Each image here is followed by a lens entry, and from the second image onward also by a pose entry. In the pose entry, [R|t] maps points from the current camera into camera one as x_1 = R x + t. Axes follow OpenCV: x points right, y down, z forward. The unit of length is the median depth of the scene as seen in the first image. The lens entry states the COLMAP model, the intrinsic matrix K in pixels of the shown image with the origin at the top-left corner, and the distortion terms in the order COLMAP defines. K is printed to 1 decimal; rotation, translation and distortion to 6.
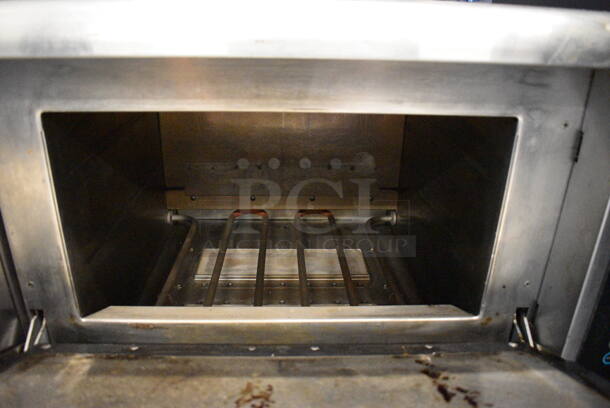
lens RADIAL K [[482.5, 0, 305.0], [0, 482.5, 204.0], [0, 0, 1]] dist [-0.082872, -0.000075]
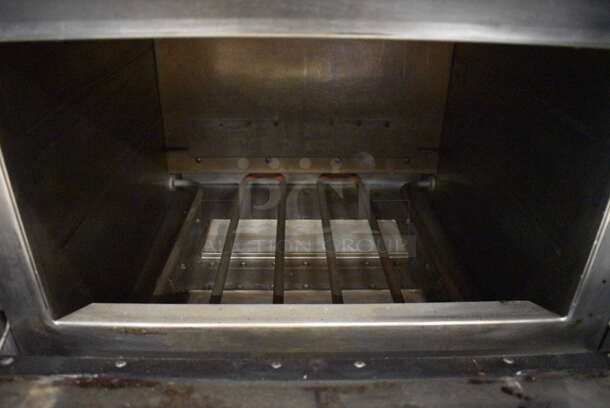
lens RADIAL K [[482.5, 0, 305.0], [0, 482.5, 204.0], [0, 0, 1]] dist [-0.082872, -0.000075]
pose [[0.999826, 0.001547, -0.018578, -0.047184], [0.000052, 0.996317, 0.085752, -0.013148], [0.018642, -0.085738, 0.996143, 0.246882]]
